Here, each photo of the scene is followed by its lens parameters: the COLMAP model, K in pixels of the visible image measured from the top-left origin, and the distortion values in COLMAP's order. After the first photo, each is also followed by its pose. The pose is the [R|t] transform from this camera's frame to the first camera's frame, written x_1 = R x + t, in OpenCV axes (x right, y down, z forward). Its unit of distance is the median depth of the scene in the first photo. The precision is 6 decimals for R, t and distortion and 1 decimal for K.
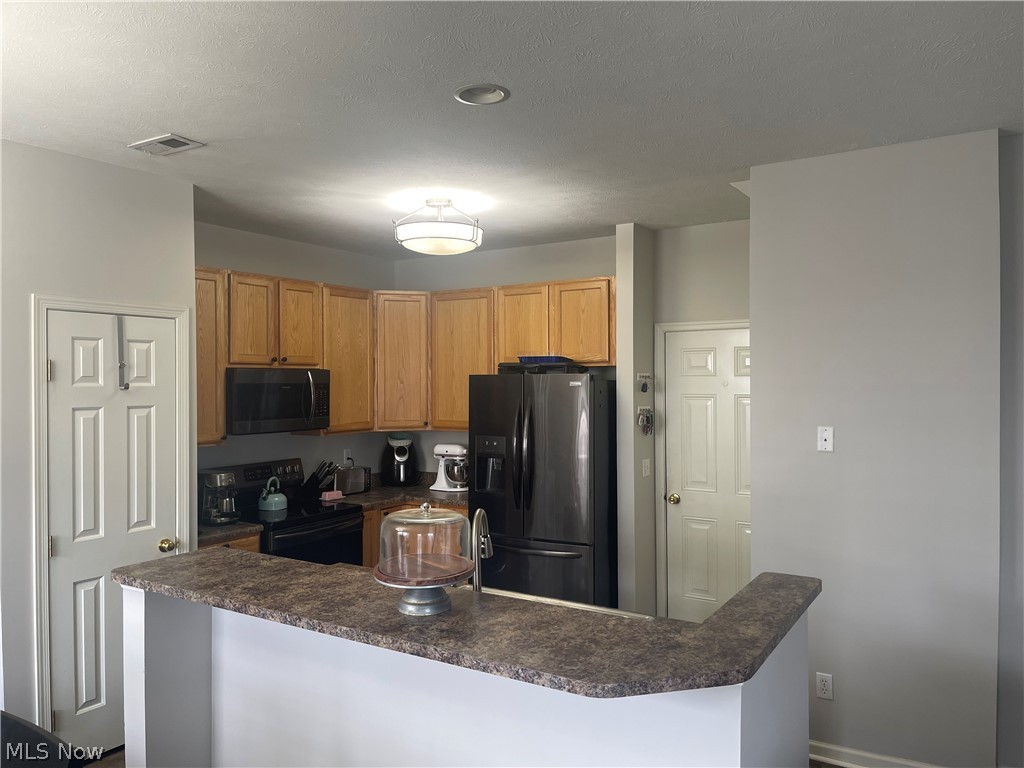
lens RADIAL K [[763.2, 0, 506.9], [0, 763.2, 387.4], [0, 0, 1]] dist [0.039968, -0.008813]
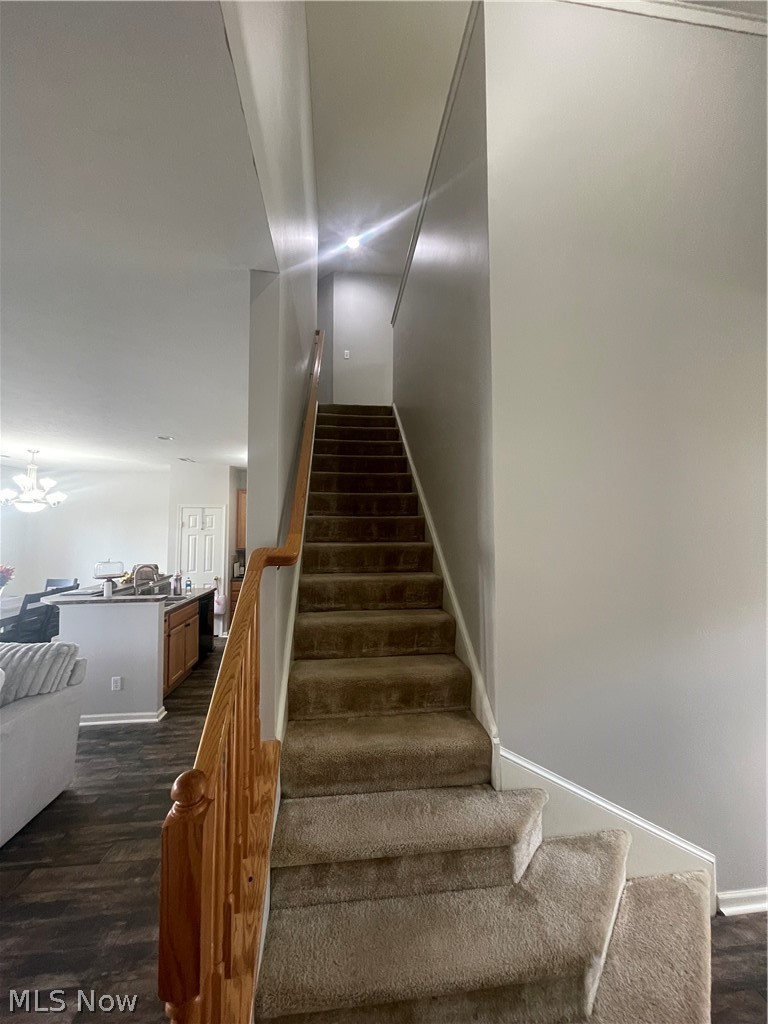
lens RADIAL K [[410.4, 0, 378.2], [0, 410.4, 511.2], [0, 0, 1]] dist [0.000621, 0.000916]
pose [[0.623730, -0.036396, -0.780792, 1.123440], [-0.009725, 0.998477, -0.054312, 0.008961], [0.781580, 0.041469, 0.622426, 0.372255]]
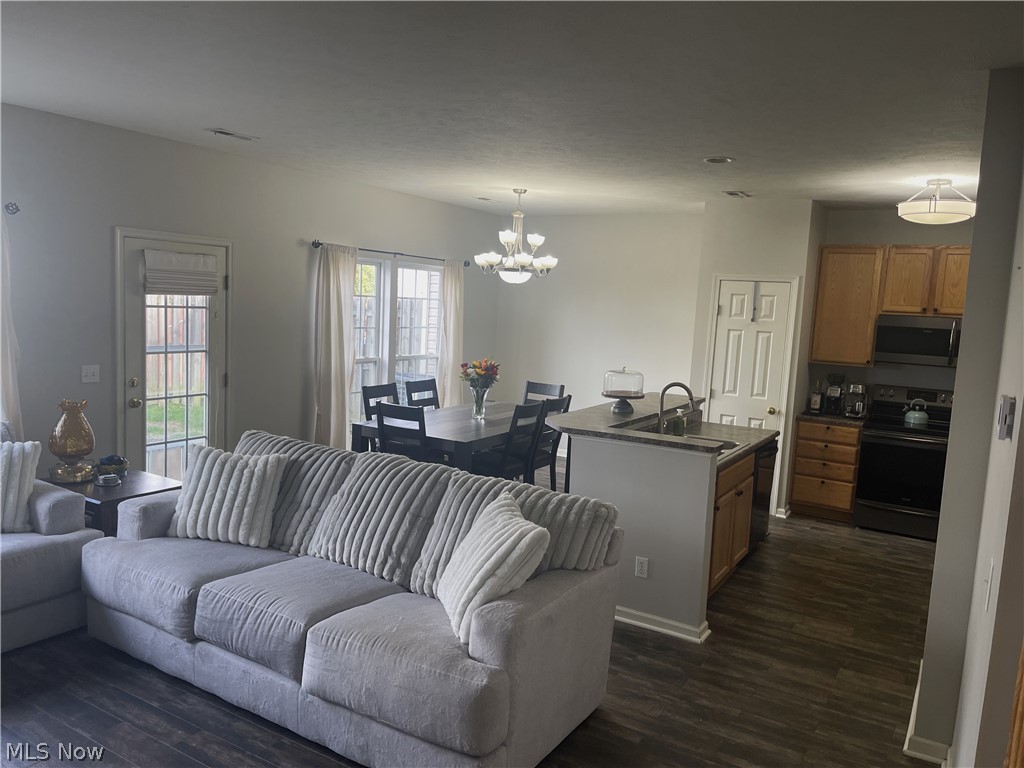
lens RADIAL K [[763.2, 0, 503.9], [0, 763.2, 381.9], [0, 0, 1]] dist [0.039968, -0.008813]
pose [[0.016278, 0.115354, -0.993191, 1.091902], [-0.061055, 0.991584, 0.114167, -0.021833], [0.998002, 0.058781, 0.023184, 0.279324]]
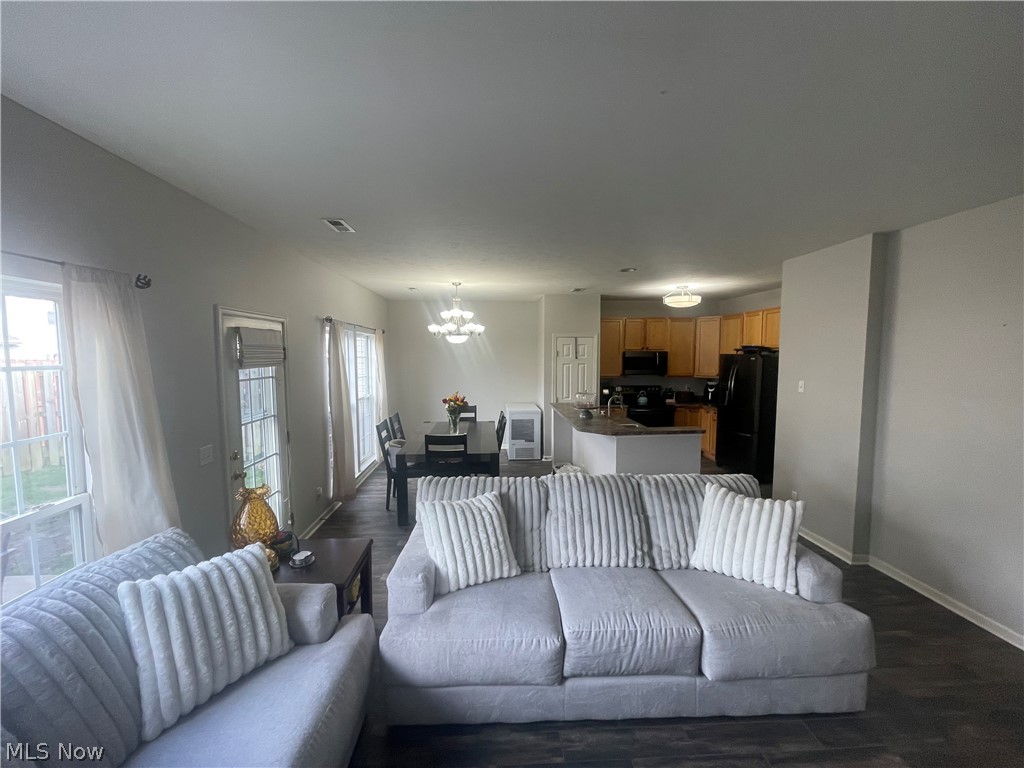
lens RADIAL K [[410.4, 0, 502.9], [0, 410.4, 382.6], [0, 0, 1]] dist [0.000621, 0.000916]
pose [[0.567600, 0.063623, -0.820843, 0.678064], [-0.007216, 0.997356, 0.072315, -0.016573], [0.823273, -0.035122, 0.566558, -0.271740]]
